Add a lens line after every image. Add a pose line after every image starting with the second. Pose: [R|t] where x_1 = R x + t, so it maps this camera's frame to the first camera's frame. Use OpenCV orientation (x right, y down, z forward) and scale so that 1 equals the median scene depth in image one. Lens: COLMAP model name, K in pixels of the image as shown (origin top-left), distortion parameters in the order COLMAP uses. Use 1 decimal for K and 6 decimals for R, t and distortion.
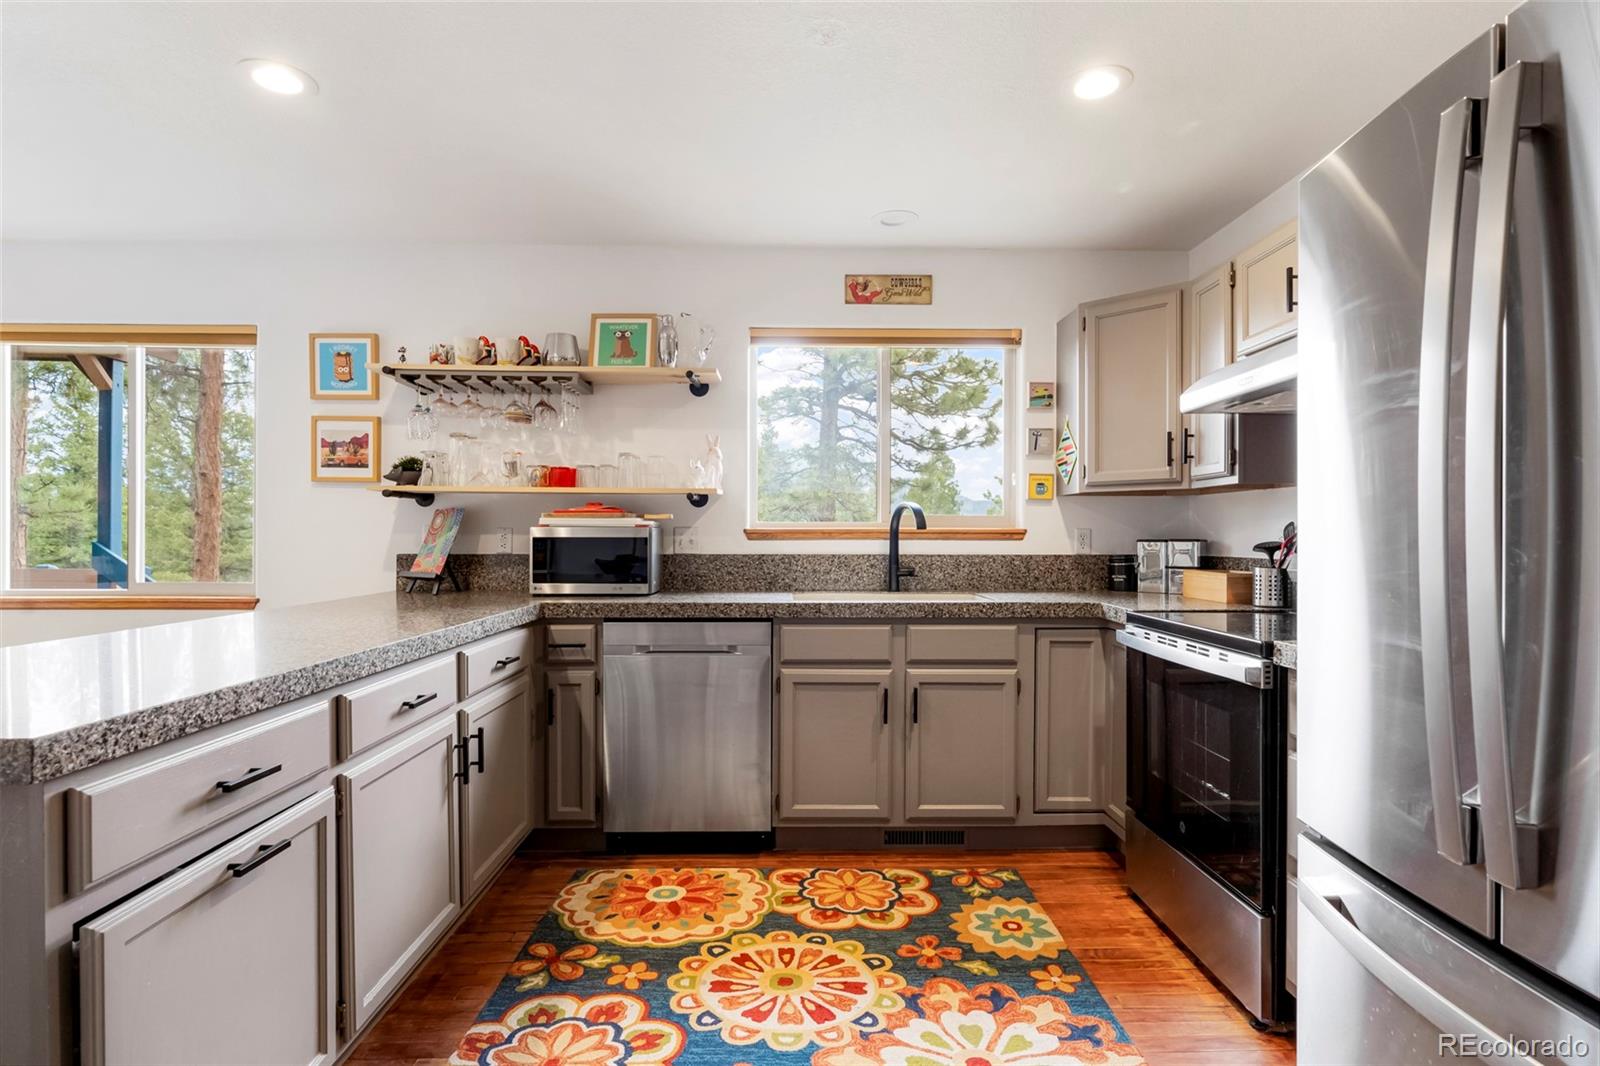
lens RADIAL K [[801.4, 0, 808.9], [0, 801.4, 535.8], [0, 0, 1]] dist [-0.013248, 0.004407]
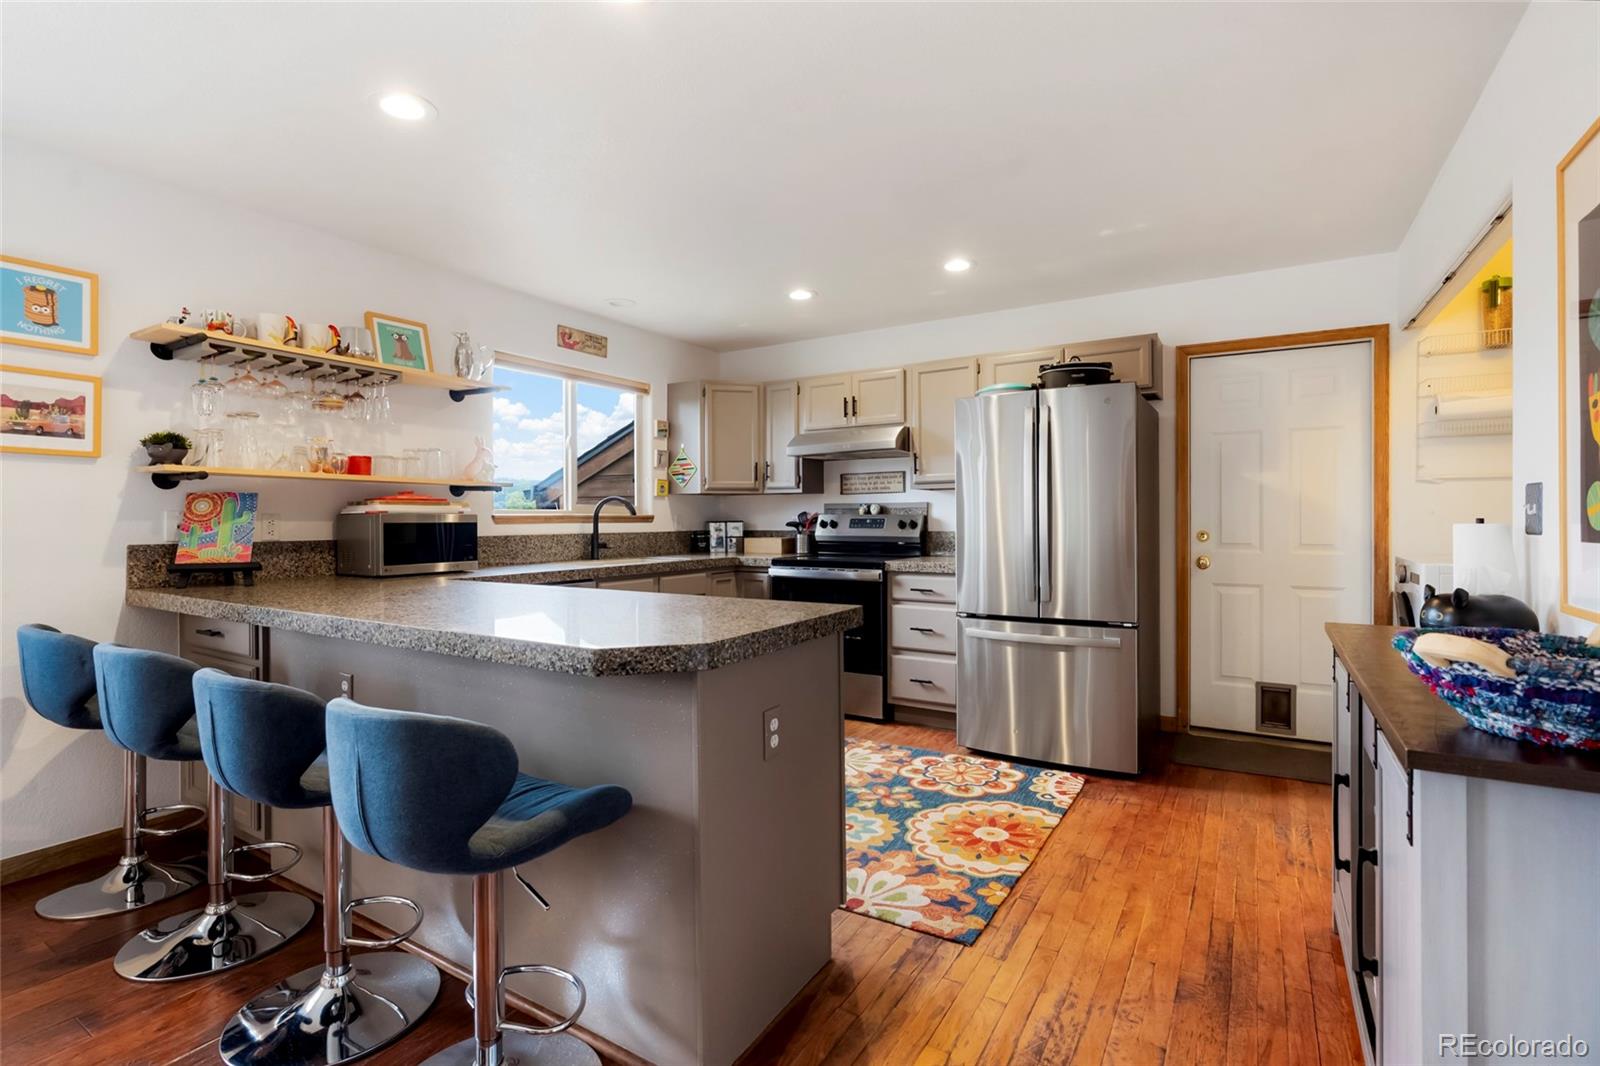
lens RADIAL K [[733.5, 0, 800.6], [0, 733.5, 520.2], [0, 0, 1]] dist [-0.009247, 0.002980]
pose [[0.544624, -0.006217, 0.838657, -0.853104], [0.006263, 0.999975, 0.003346, -0.001897], [-0.838657, 0.003430, 0.544649, -0.002781]]
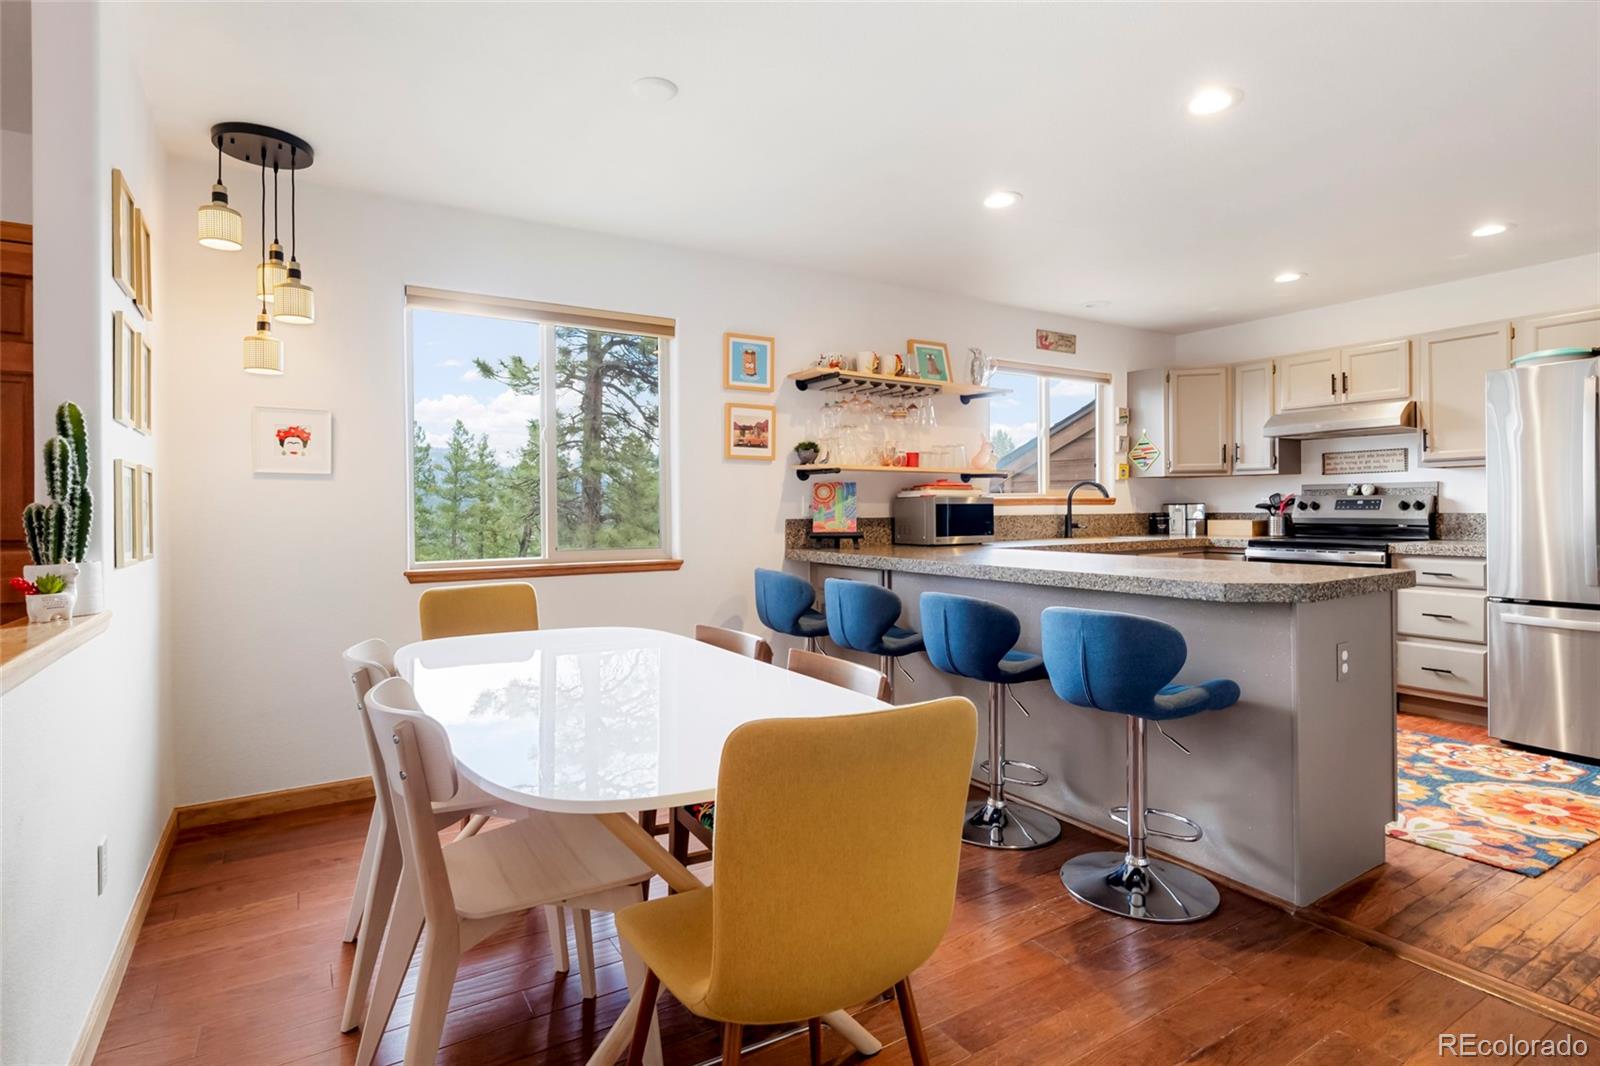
lens RADIAL K [[801.4, 0, 807.5], [0, 801.4, 508.9], [0, 0, 1]] dist [-0.013248, 0.004407]
pose [[0.858507, -0.009551, 0.512713, -1.237073], [0.009648, 0.999950, 0.002471, 0.004705], [-0.512711, 0.002826, 0.858557, -0.079989]]
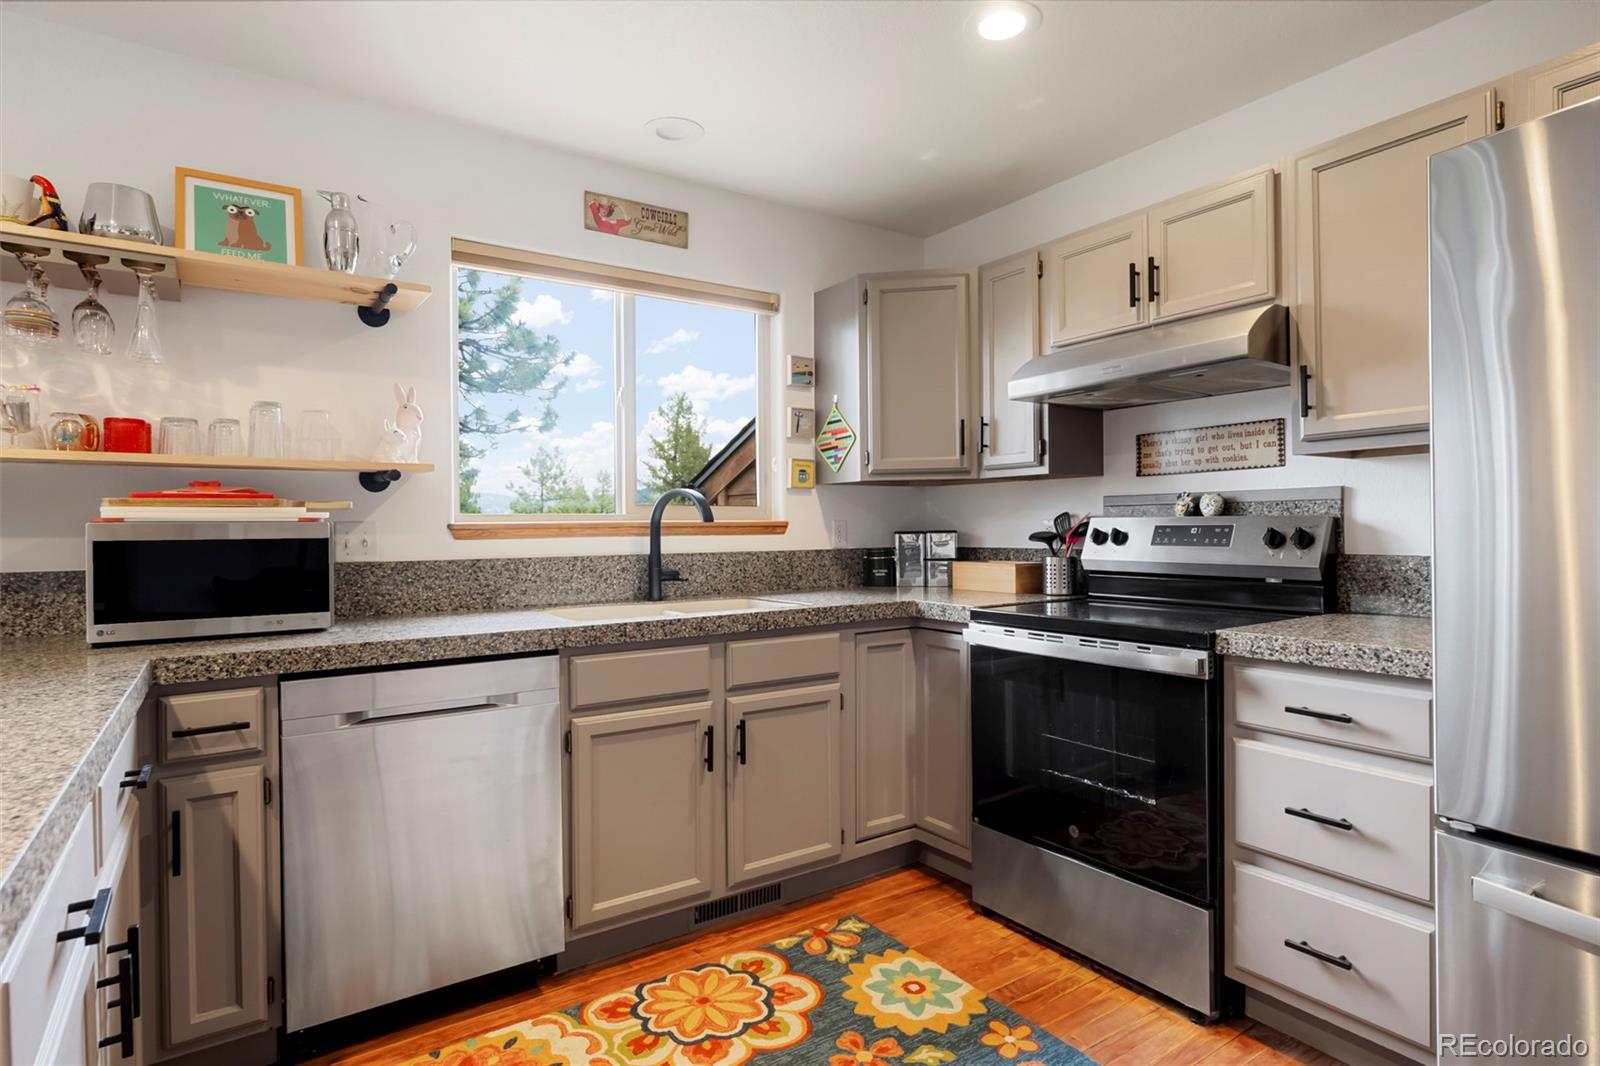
lens RADIAL K [[837.6, 0, 808.9], [0, 837.6, 530.1], [0, 0, 1]] dist [-0.006410, 0.001915]
pose [[0.835472, -0.012155, 0.549398, -0.245714], [0.012185, 0.999919, 0.003594, -0.002015], [-0.549397, 0.003692, 0.835553, 0.241563]]
